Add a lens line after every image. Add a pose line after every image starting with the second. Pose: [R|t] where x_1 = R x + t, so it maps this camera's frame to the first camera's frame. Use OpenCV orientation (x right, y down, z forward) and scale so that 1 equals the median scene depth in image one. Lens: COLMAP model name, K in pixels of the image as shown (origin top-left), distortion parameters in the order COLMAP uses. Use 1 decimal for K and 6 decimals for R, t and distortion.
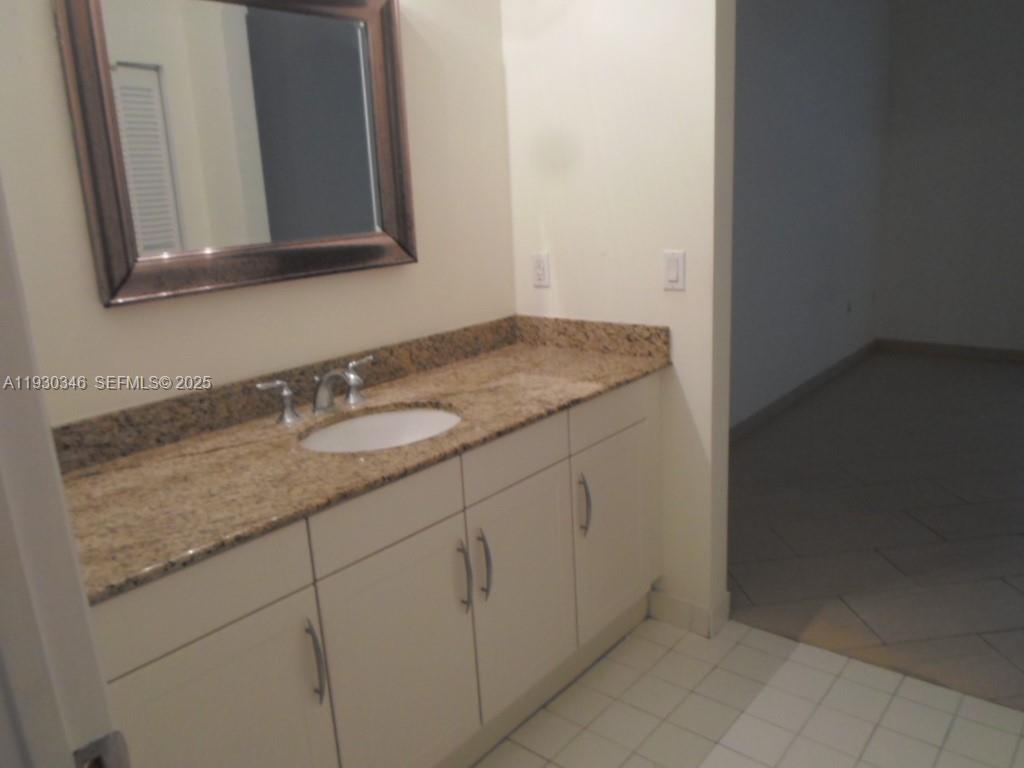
lens RADIAL K [[773.0, 0, 512.8], [0, 773.0, 385.0], [0, 0, 1]] dist [-0.034563, -0.008833]
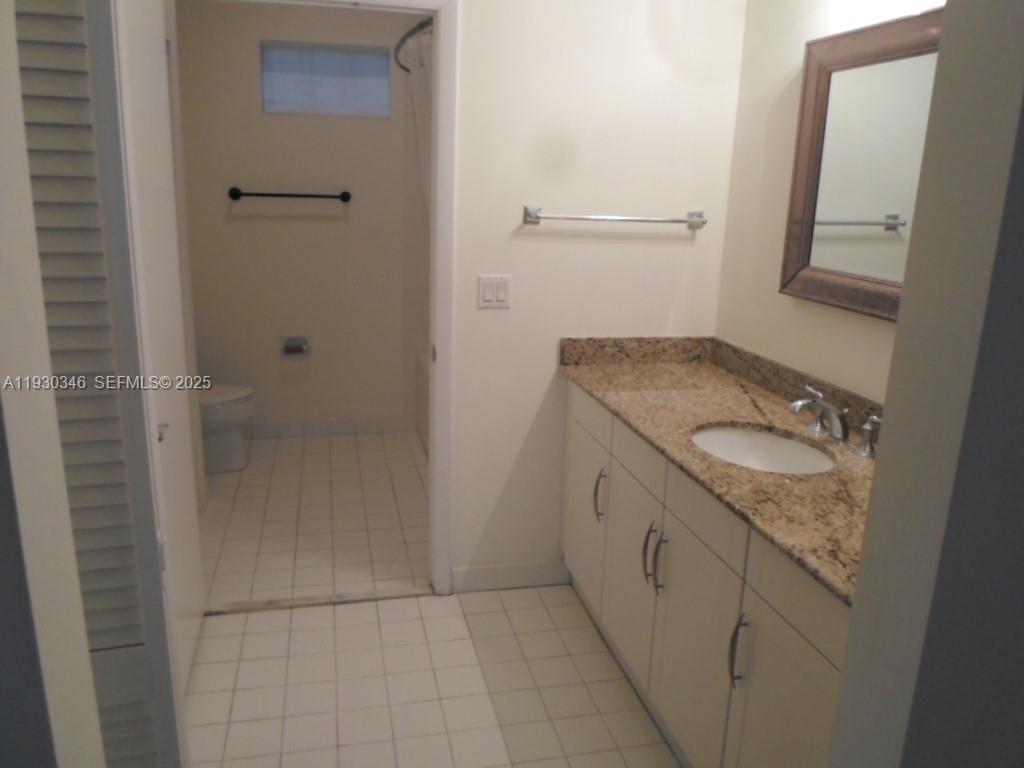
lens RADIAL K [[773.0, 0, 513.6], [0, 773.0, 381.1], [0, 0, 1]] dist [-0.034563, -0.008833]
pose [[-0.595339, 0.232712, -0.769036, 0.923623], [-0.194564, 0.886897, 0.418996, -0.449745], [0.779562, 0.399071, -0.482727, 1.307763]]
